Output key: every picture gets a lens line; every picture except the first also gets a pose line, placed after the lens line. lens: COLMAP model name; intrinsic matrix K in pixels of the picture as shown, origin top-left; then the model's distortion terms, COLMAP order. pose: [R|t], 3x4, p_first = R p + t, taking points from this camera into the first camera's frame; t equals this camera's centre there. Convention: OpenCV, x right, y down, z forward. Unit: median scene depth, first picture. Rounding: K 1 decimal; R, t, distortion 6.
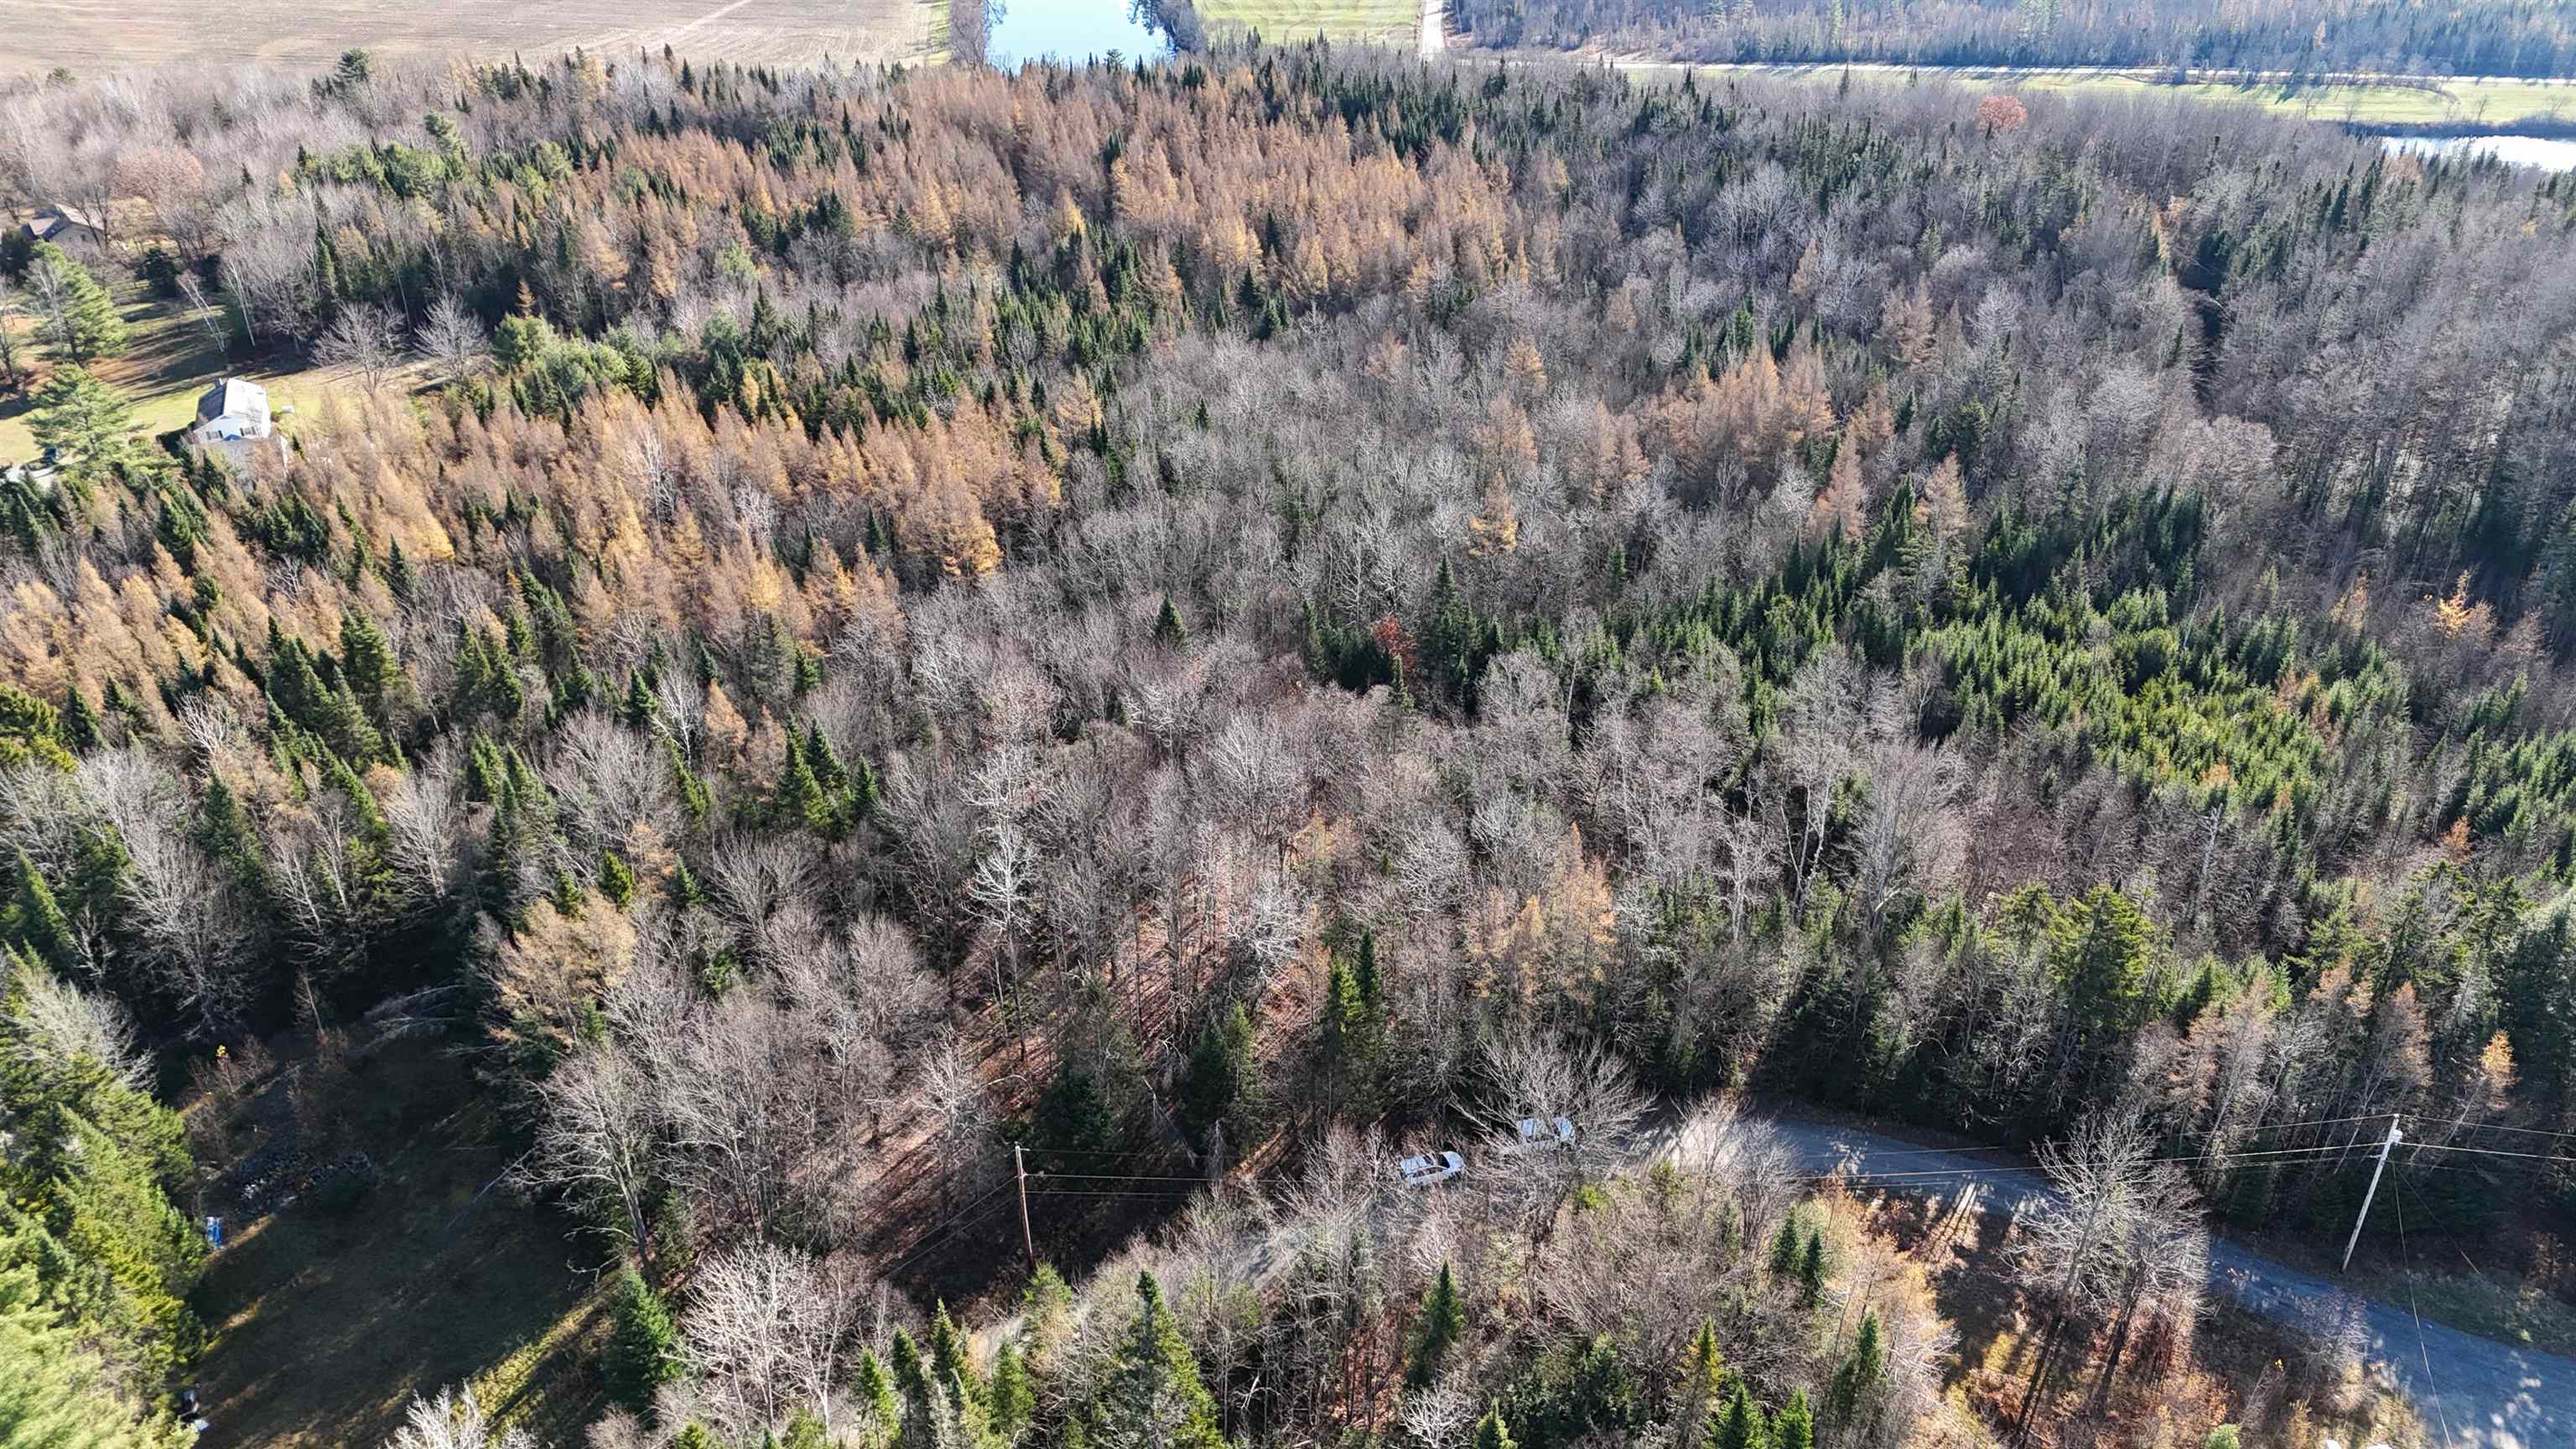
lens RADIAL K [[1874.6, 0, 1298.5], [0, 1874.6, 718.6], [0, 0, 1]] dist [0.072357, -0.058121]
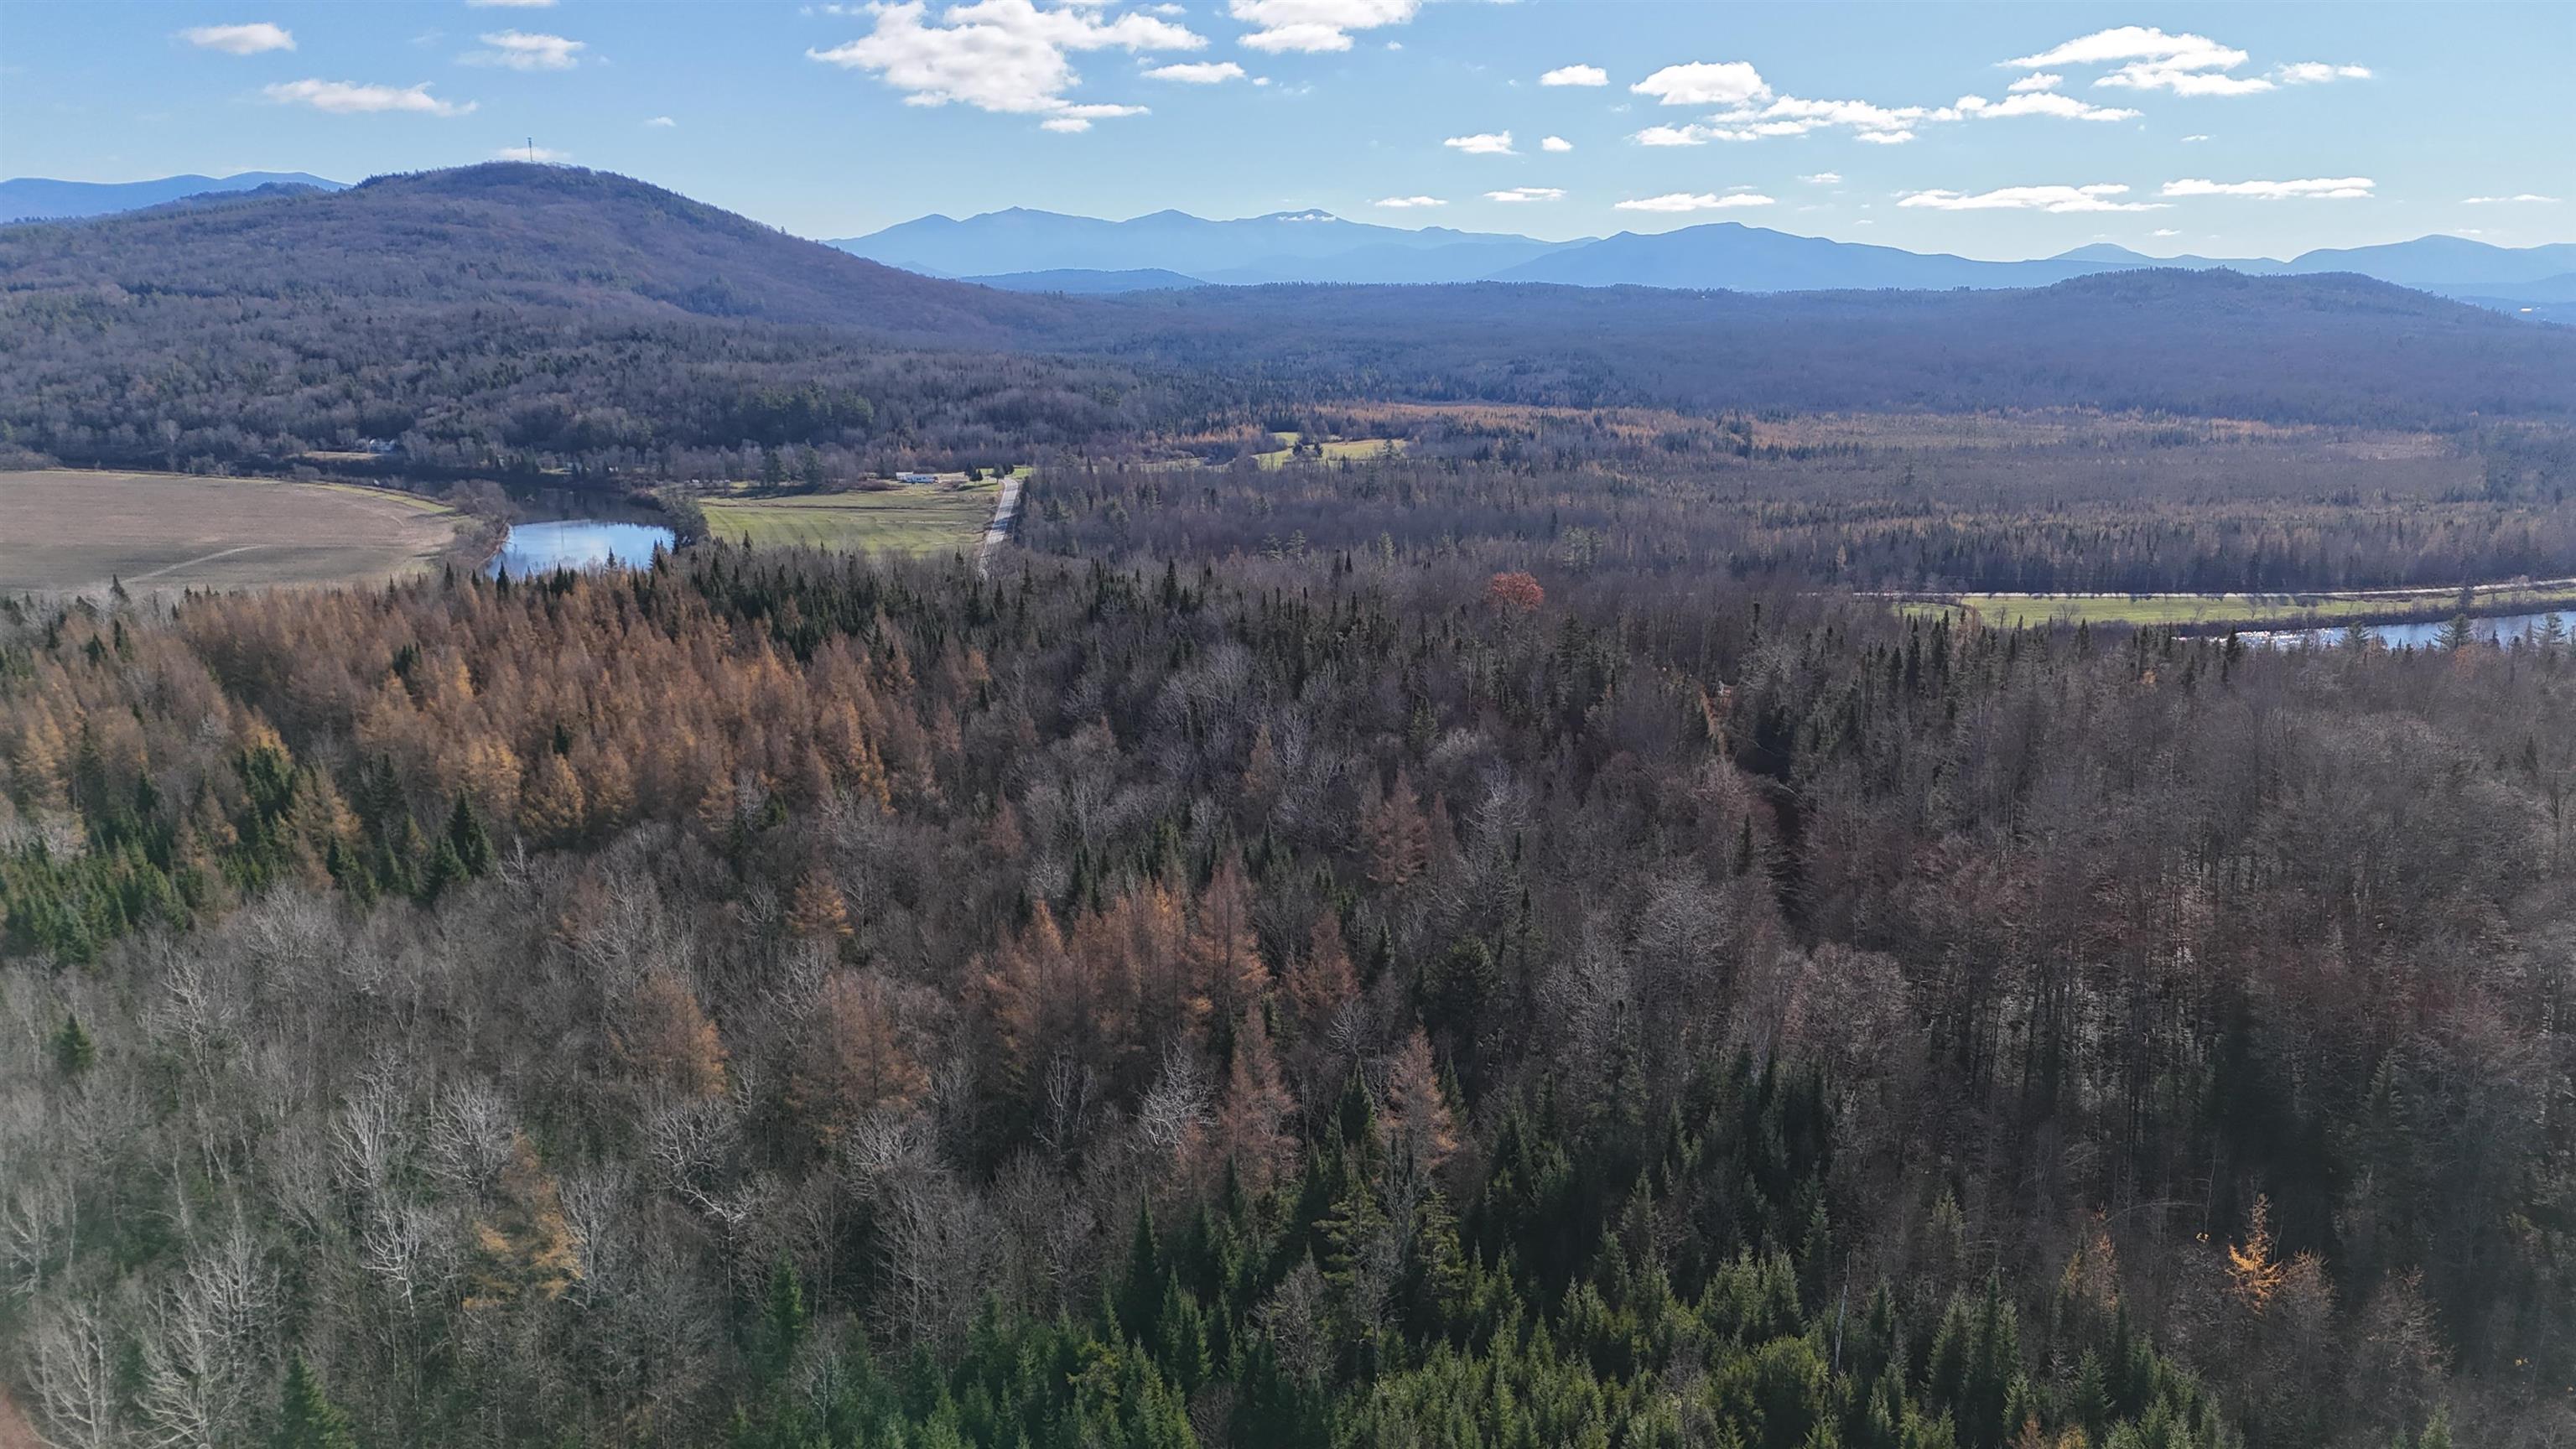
lens RADIAL K [[1874.6, 0, 1292.2], [0, 1874.6, 704.5], [0, 0, 1]] dist [0.072357, -0.058121]
pose [[0.982587, -0.033465, 0.182762, 0.198310], [0.085105, 0.955455, -0.282600, -0.072560], [-0.165164, 0.293234, 0.941666, 0.412489]]
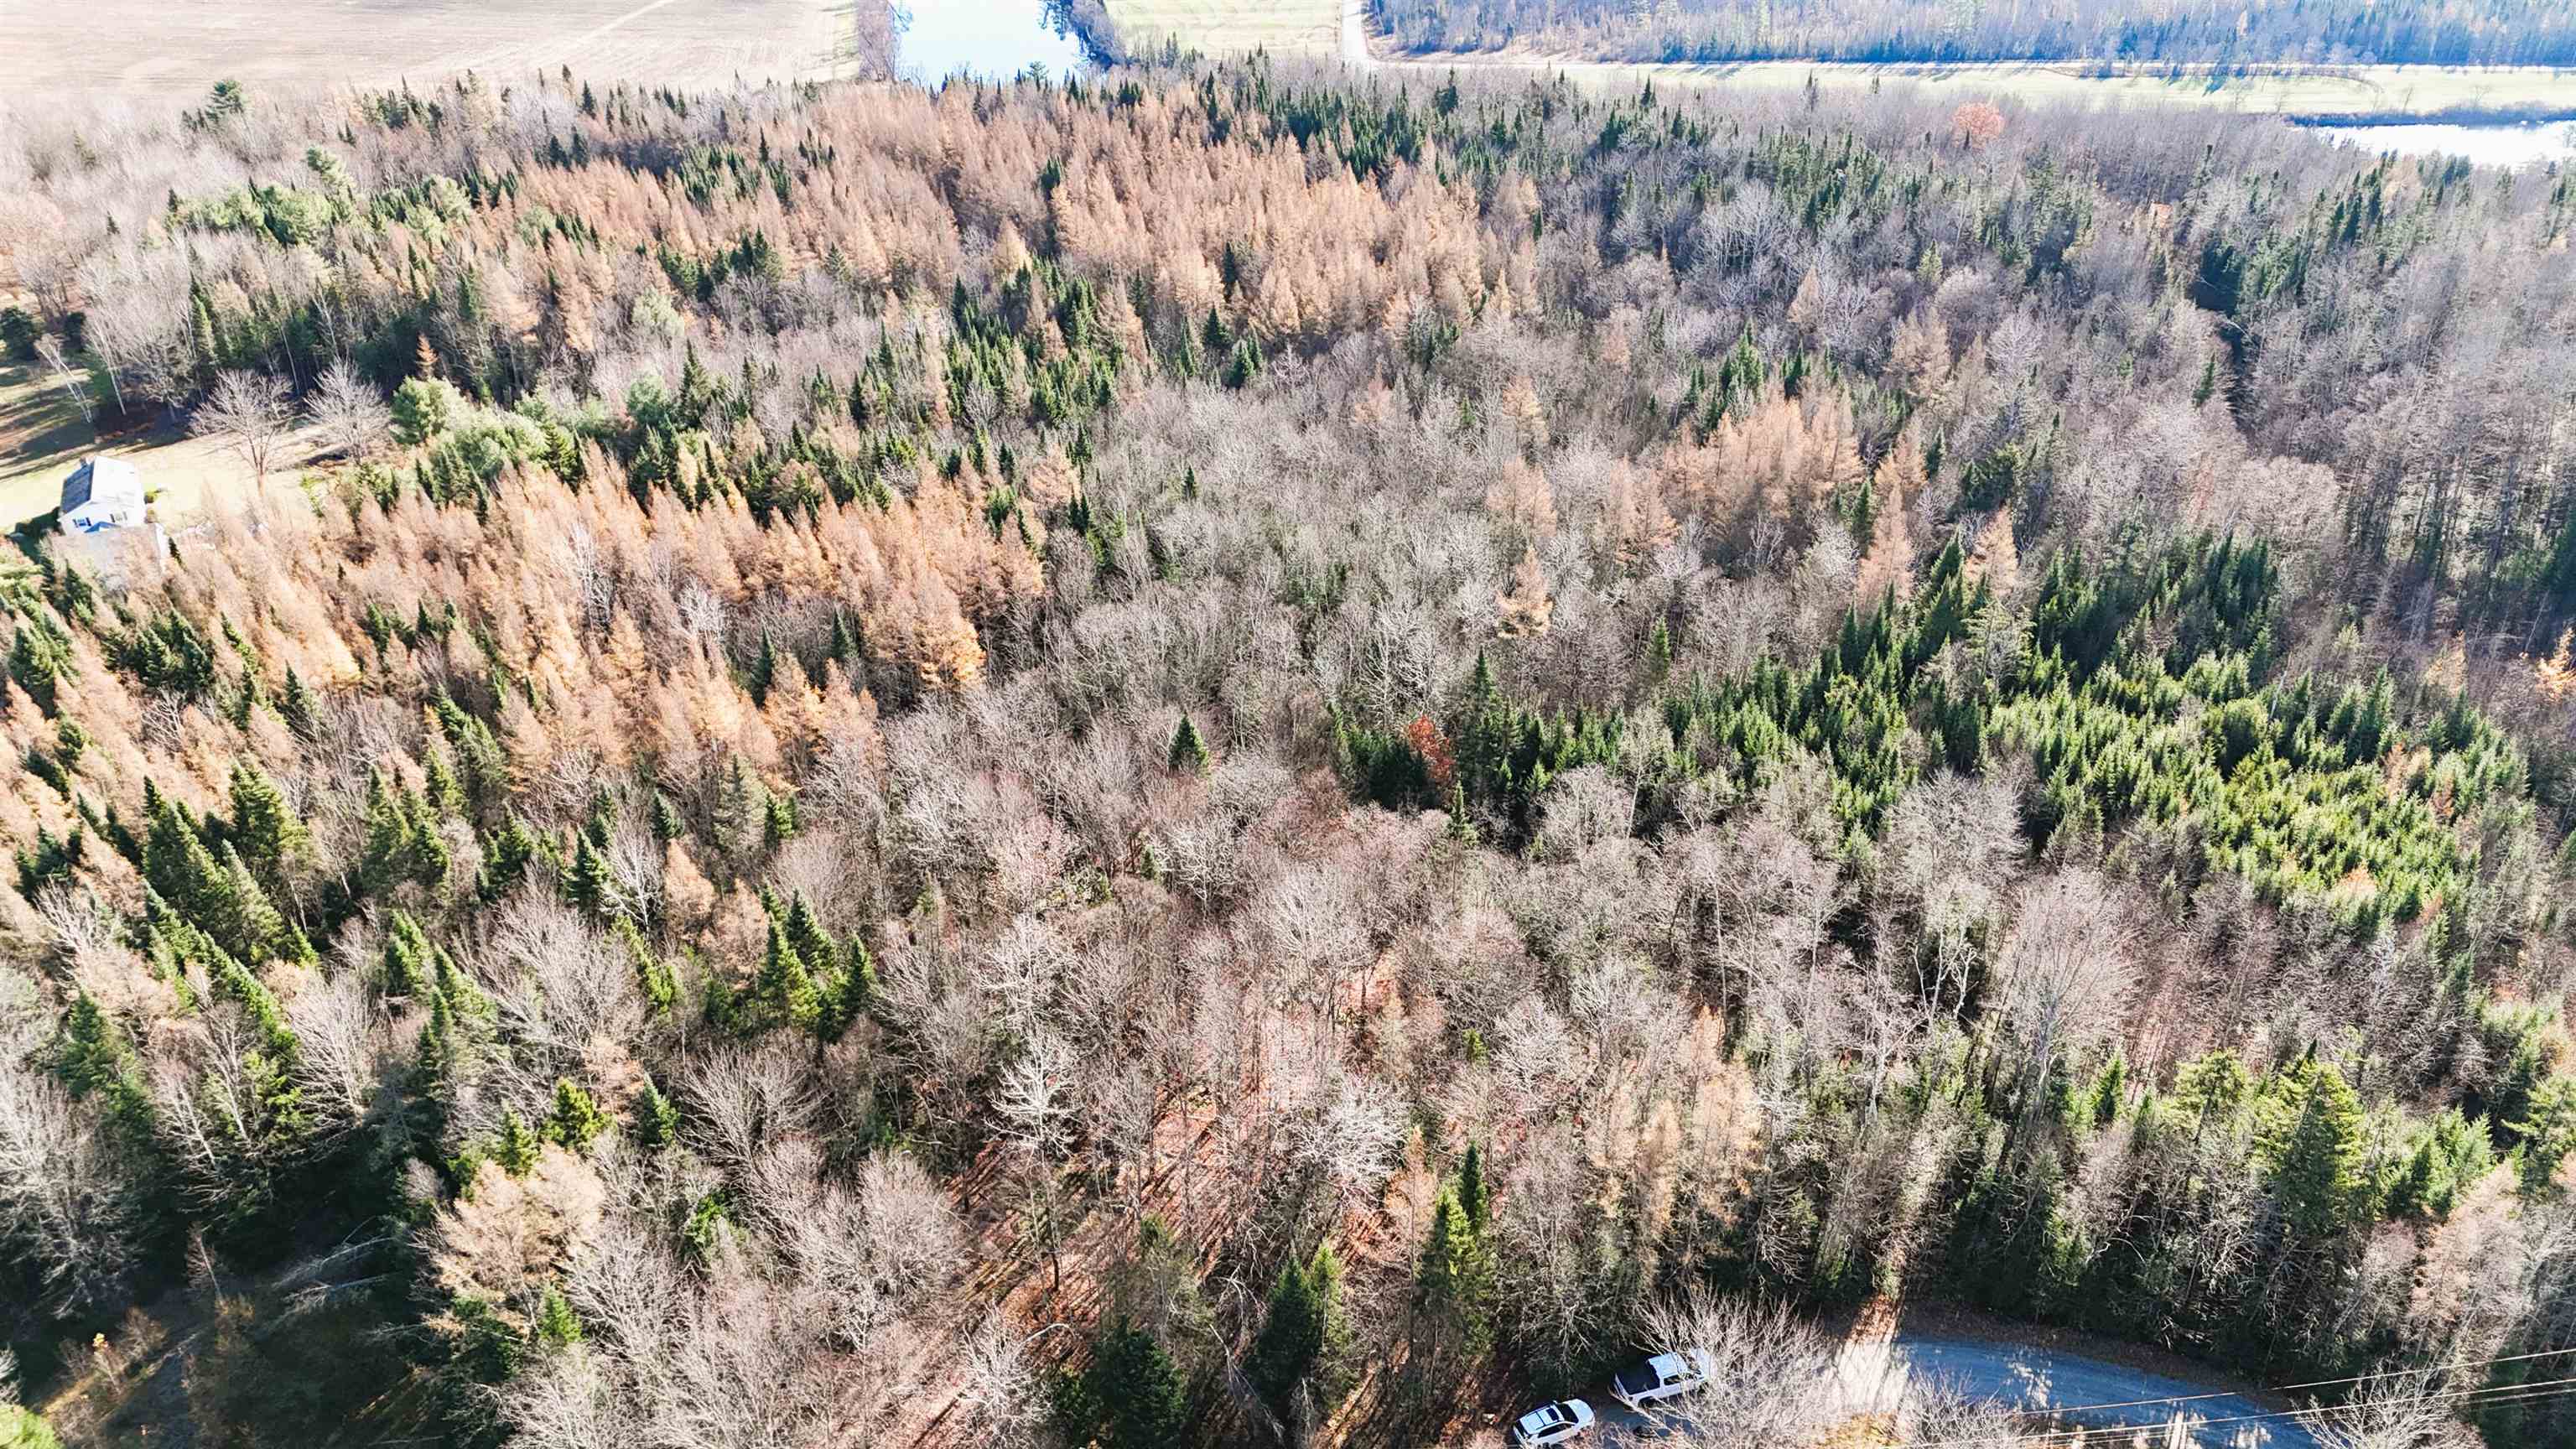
lens RADIAL K [[1874.6, 0, 1296.5], [0, 1874.6, 715.6], [0, 0, 1]] dist [0.072357, -0.058121]
pose [[0.998652, -0.030294, 0.042158, -0.042484], [0.030264, 0.999541, 0.001352, -0.049671], [-0.042180, -0.000074, 0.999110, 0.087648]]
